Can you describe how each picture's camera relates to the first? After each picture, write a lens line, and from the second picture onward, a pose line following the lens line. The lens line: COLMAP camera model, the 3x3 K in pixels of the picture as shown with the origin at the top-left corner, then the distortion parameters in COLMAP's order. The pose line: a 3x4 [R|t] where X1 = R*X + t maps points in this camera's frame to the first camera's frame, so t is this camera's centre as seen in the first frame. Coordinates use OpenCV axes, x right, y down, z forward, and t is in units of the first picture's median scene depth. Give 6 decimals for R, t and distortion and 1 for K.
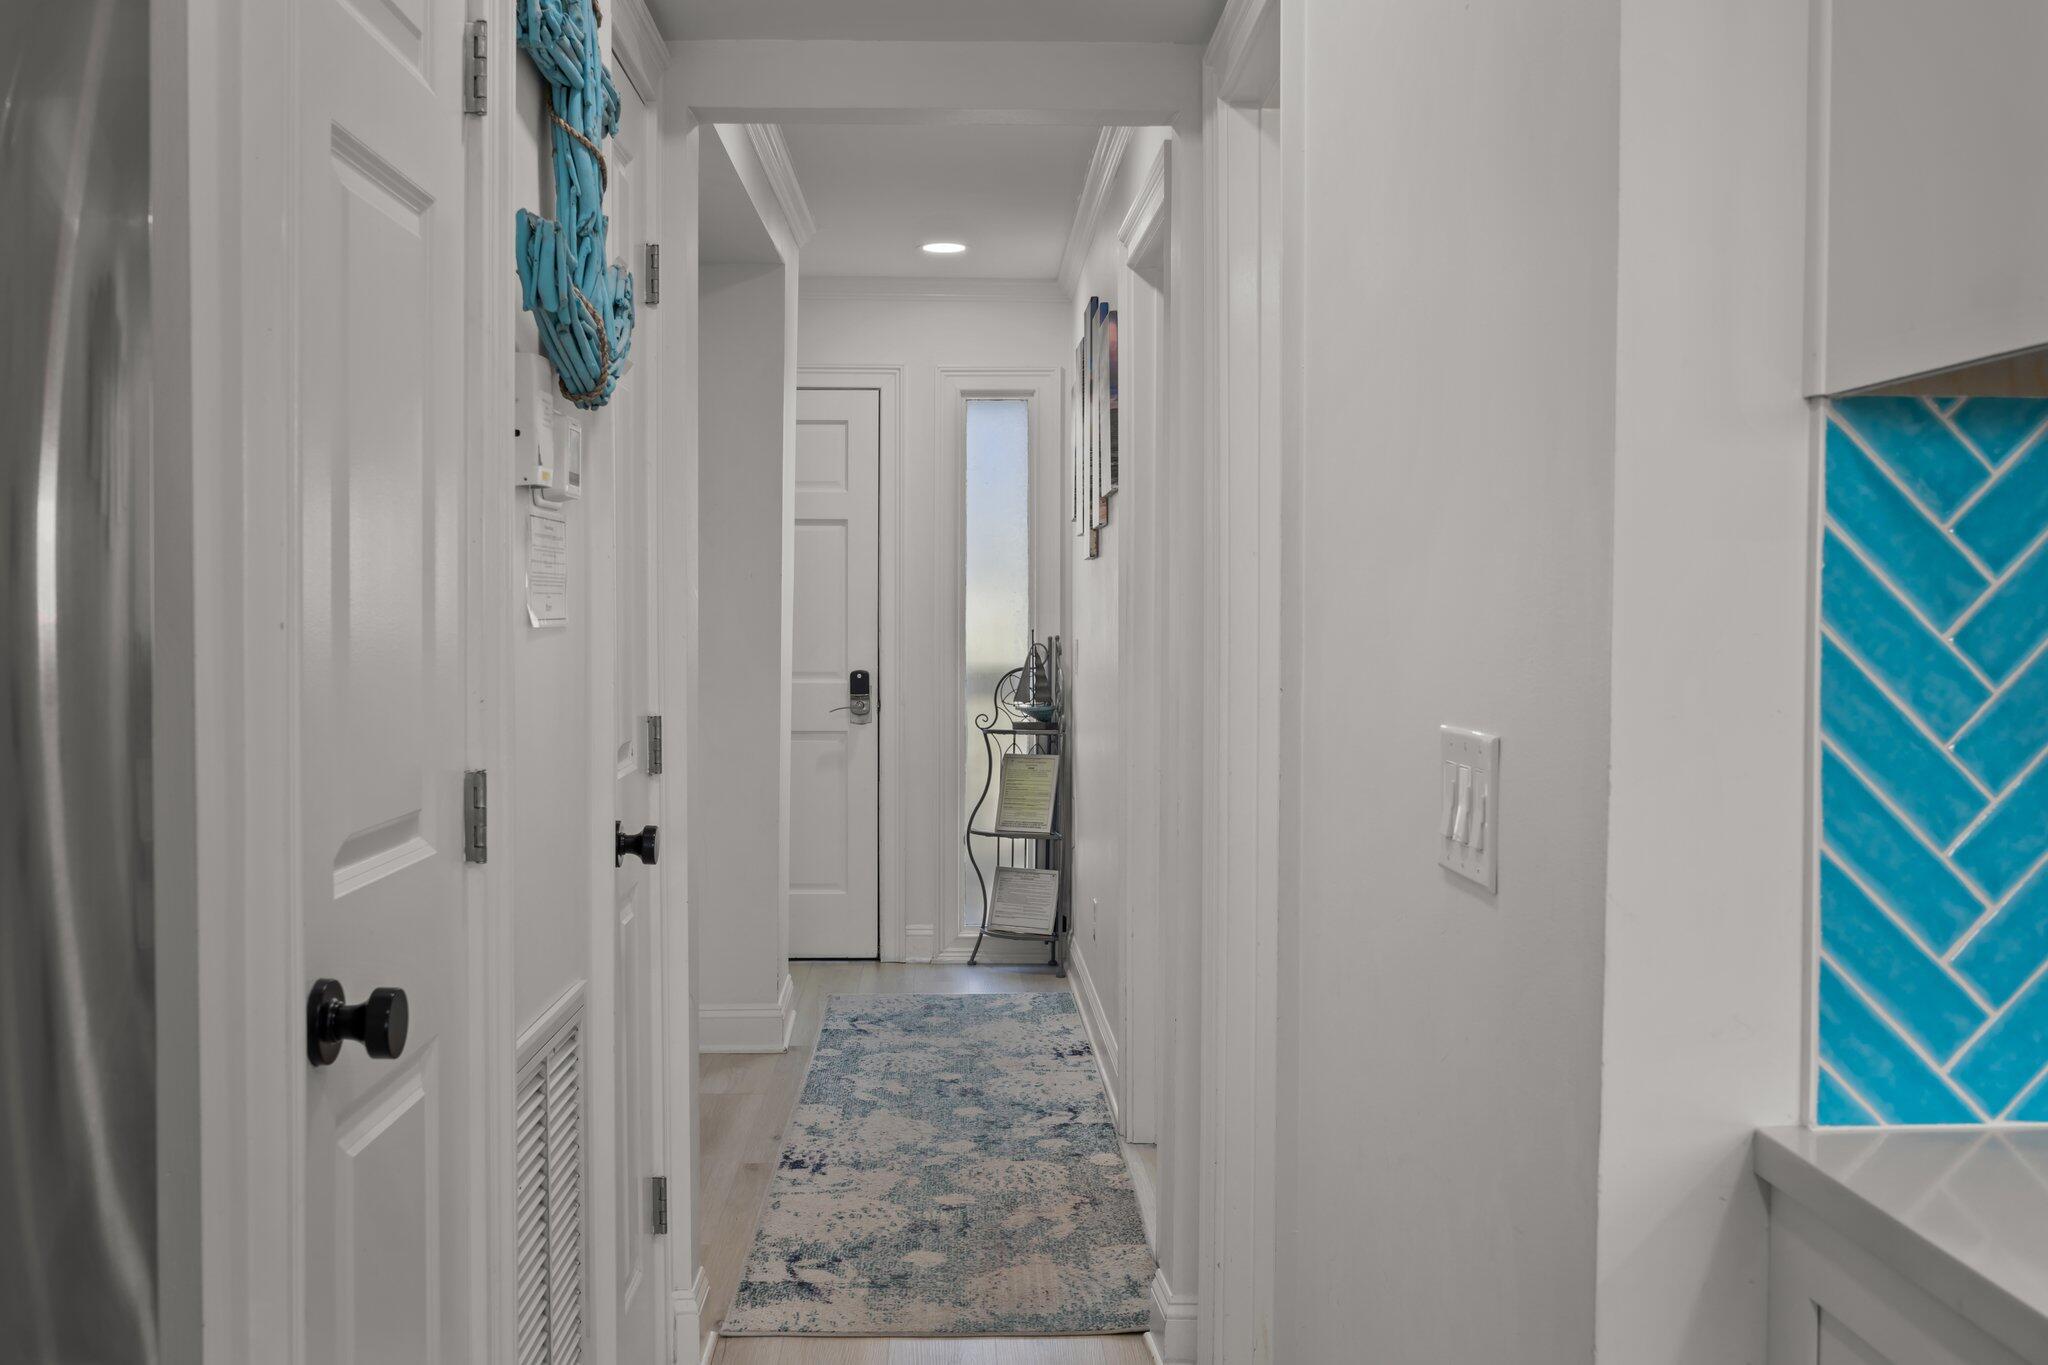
lens RADIAL K [[1996.9, 0, 991.1], [0, 1996.9, 676.1], [0, 0, 1]] dist [-0.018782, -0.005092]
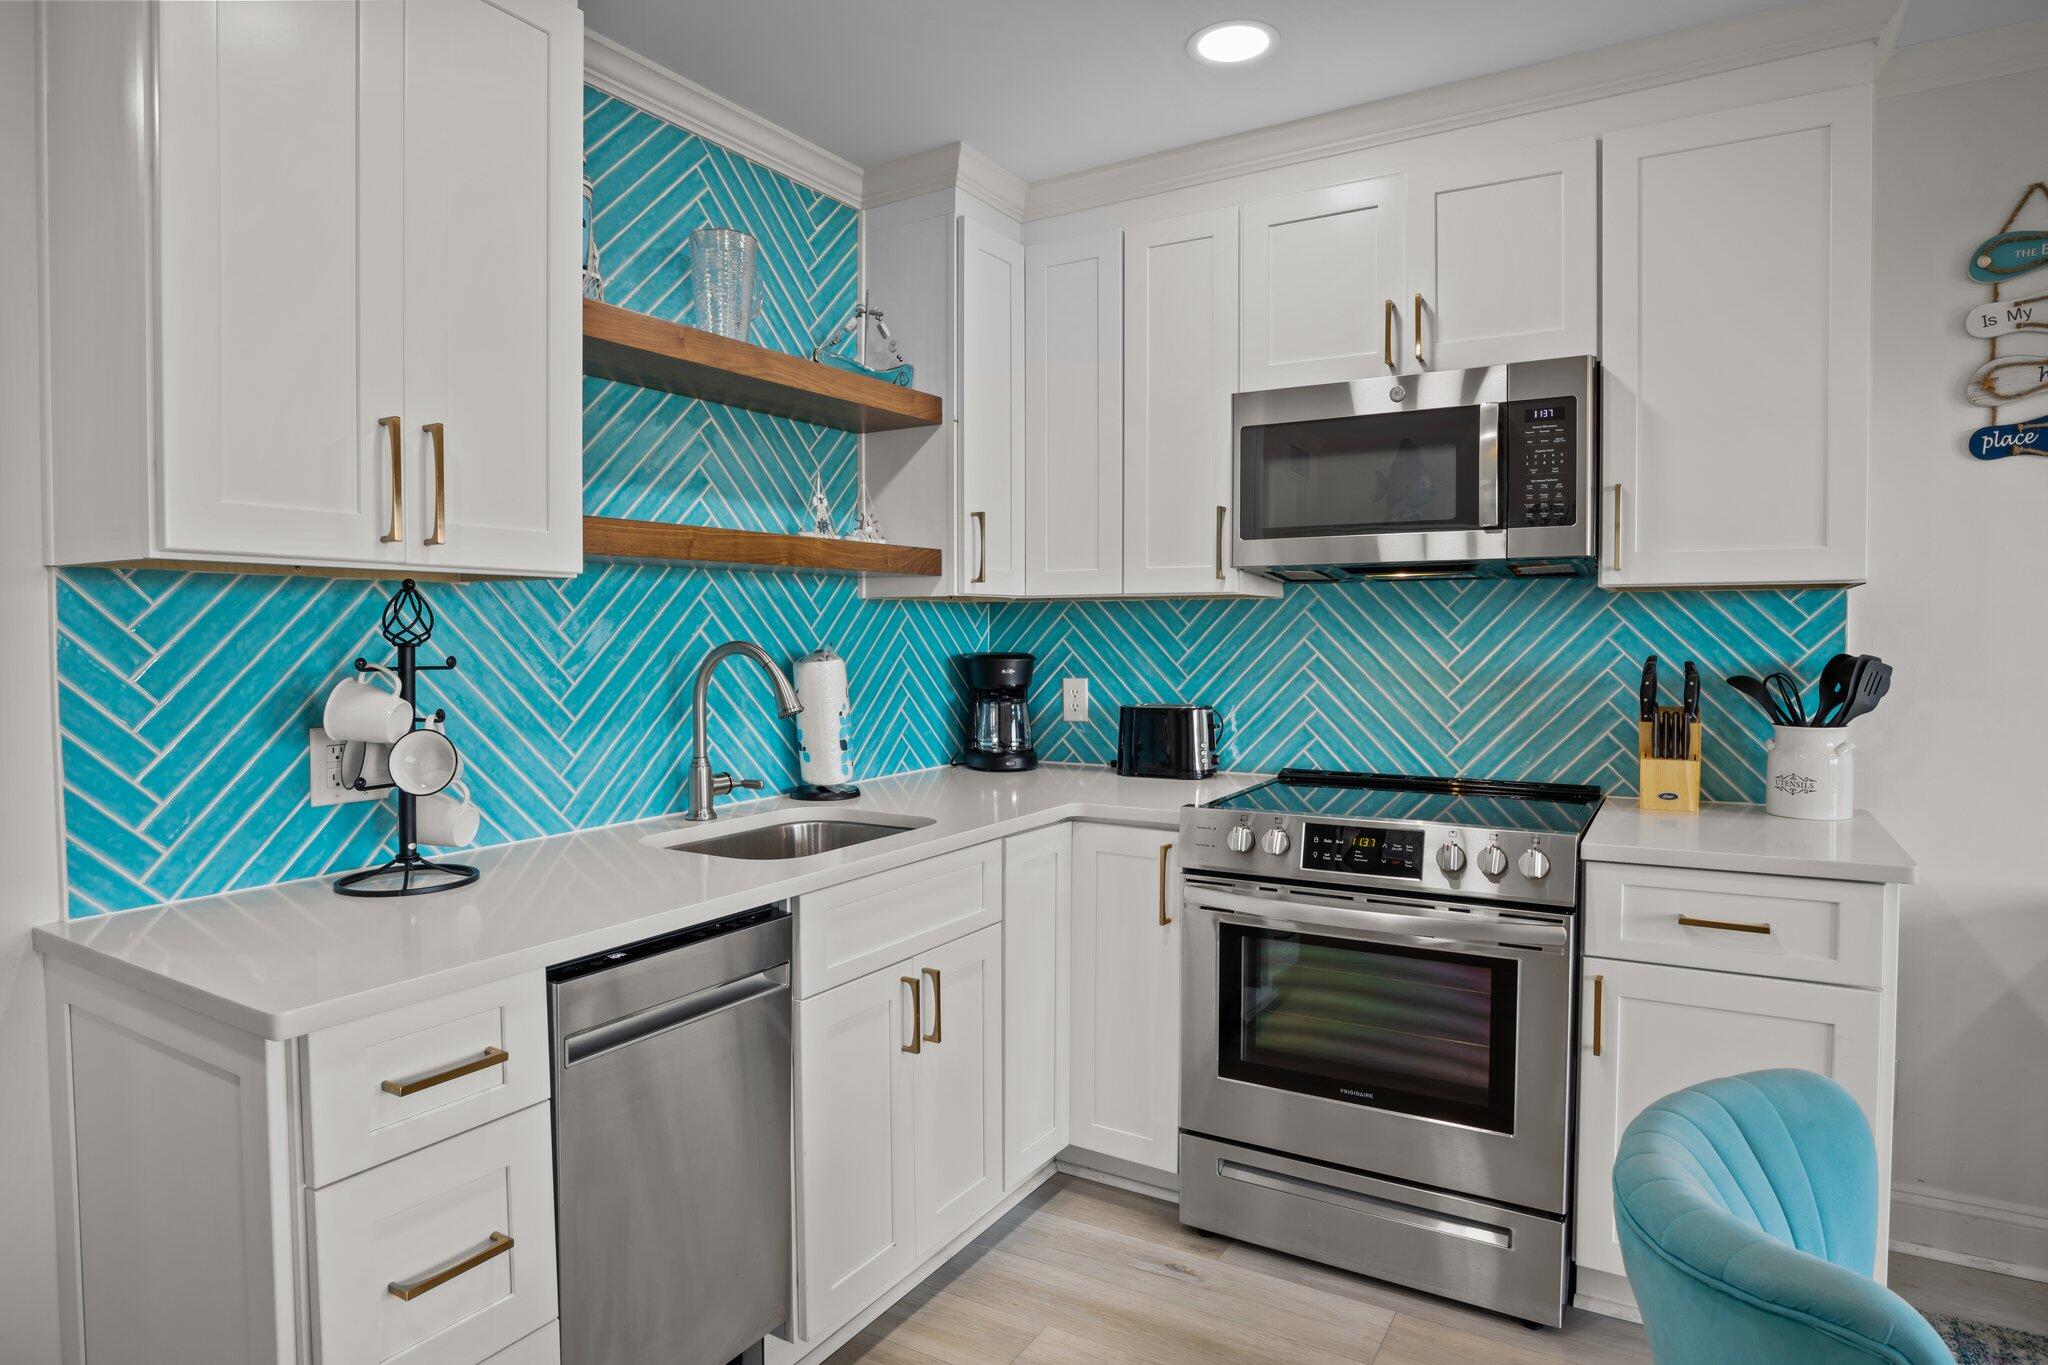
lens RADIAL K [[1153.7, 0, 1020.7], [0, 1153.7, 677.8], [0, 0, 1]] dist [-0.076558, 0.040638]
pose [[0.533684, -0.031541, 0.845096, -0.007391], [0.033010, 0.999320, 0.016451, -0.003111], [-0.845040, 0.019117, 0.534362, -0.134415]]
